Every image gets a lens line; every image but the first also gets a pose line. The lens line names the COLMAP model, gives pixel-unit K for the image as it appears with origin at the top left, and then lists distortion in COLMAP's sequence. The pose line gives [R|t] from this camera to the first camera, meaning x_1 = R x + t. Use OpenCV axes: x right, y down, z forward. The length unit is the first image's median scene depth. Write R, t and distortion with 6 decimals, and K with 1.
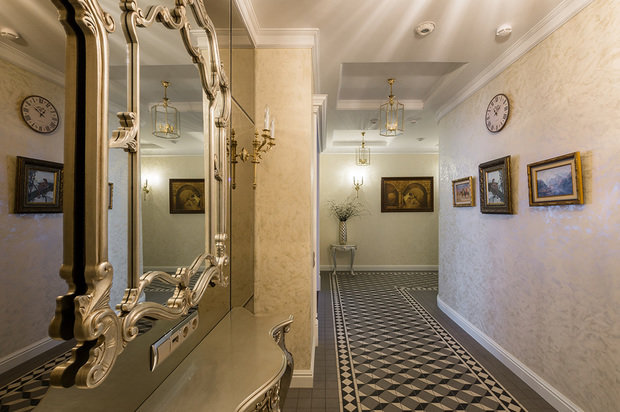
lens RADIAL K [[269.3, 0, 312.7], [0, 269.3, 207.1], [0, 0, 1]] dist [-0.000137, -0.000857]
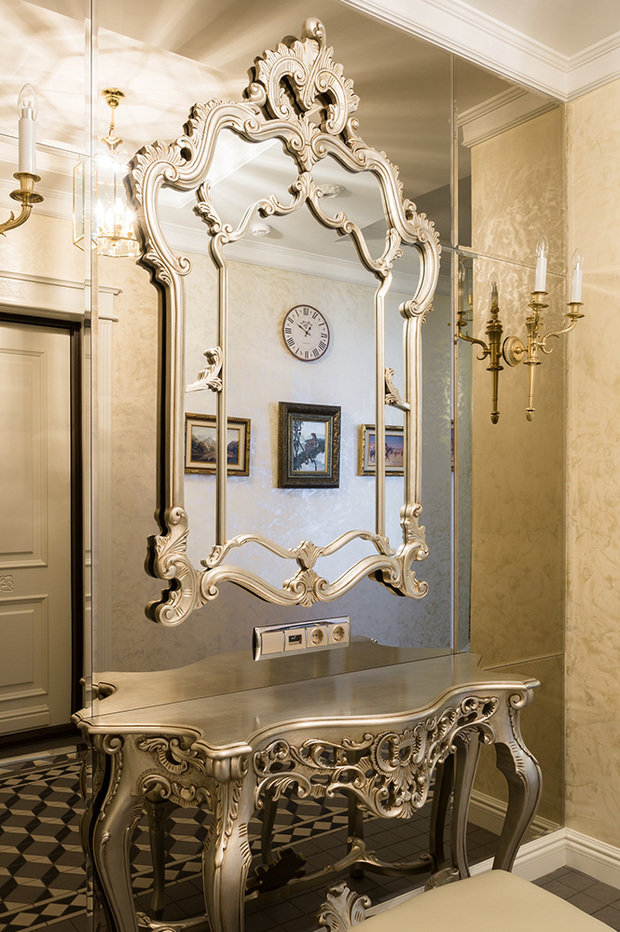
lens RADIAL K [[779.4, 0, 310.2], [0, 779.4, 469.5], [0, 0, 1]] dist [0.005130, -0.001719]
pose [[0.592273, -0.036940, -0.804890, 0.566041], [0.015001, 0.999281, -0.034823, 0.052947], [0.805597, 0.008551, 0.592402, -0.097834]]
